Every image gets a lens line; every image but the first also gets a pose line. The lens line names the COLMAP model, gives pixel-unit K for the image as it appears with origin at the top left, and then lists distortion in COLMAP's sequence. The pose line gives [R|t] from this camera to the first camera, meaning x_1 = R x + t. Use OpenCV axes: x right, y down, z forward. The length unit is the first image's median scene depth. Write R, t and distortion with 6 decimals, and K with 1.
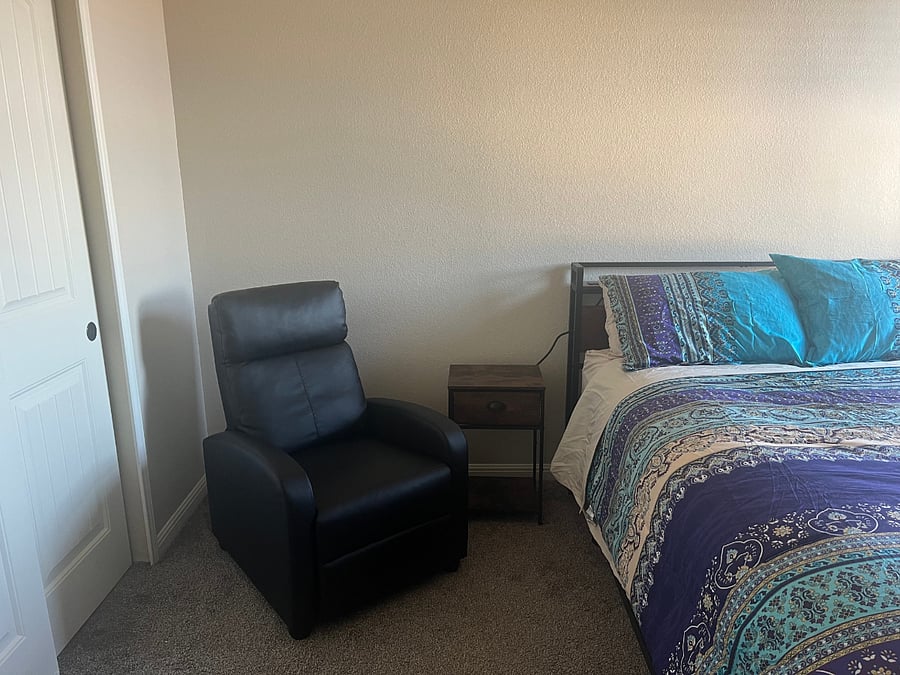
lens RADIAL K [[624.8, 0, 450.0], [0, 624.8, 337.5], [0, 0, 1]] dist [0.143033, -0.228484]
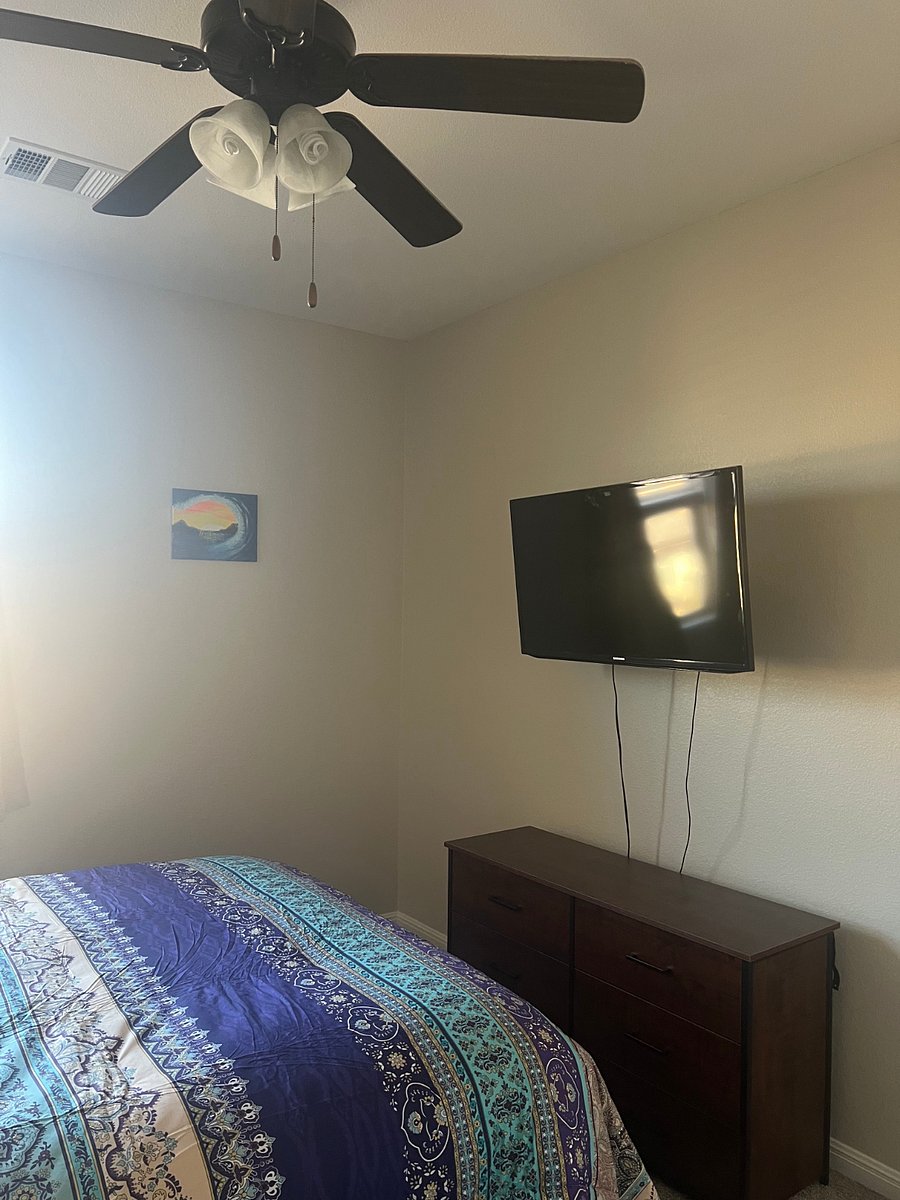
lens RADIAL K [[899.4, 0, 450.0], [0, 899.4, 600.0], [0, 0, 1]] dist [0.050811, -0.001819]
pose [[-0.576663, -0.008517, 0.816937, -0.614829], [0.178462, 0.974484, 0.136134, -0.527040], [-0.797252, 0.224296, -0.560429, 1.537878]]
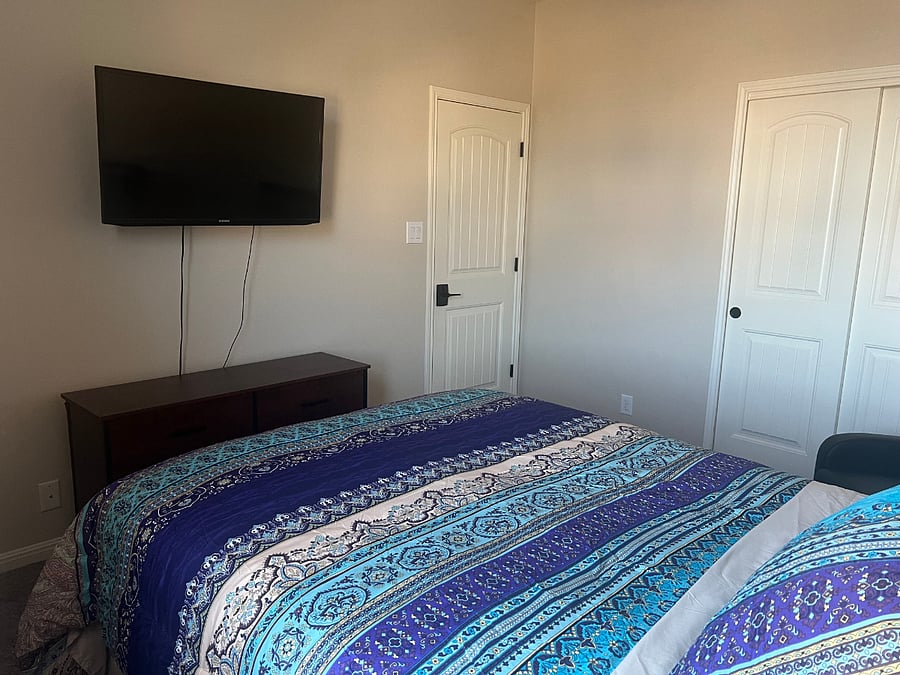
lens RADIAL K [[674.5, 0, 450.0], [0, 674.5, 337.5], [0, 0, 1]] dist [0.050811, -0.001819]
pose [[-0.715352, 0.118010, -0.688727, 2.185265], [-0.184828, 0.918576, 0.349367, -0.557359], [0.673877, 0.377217, -0.635293, 2.073920]]
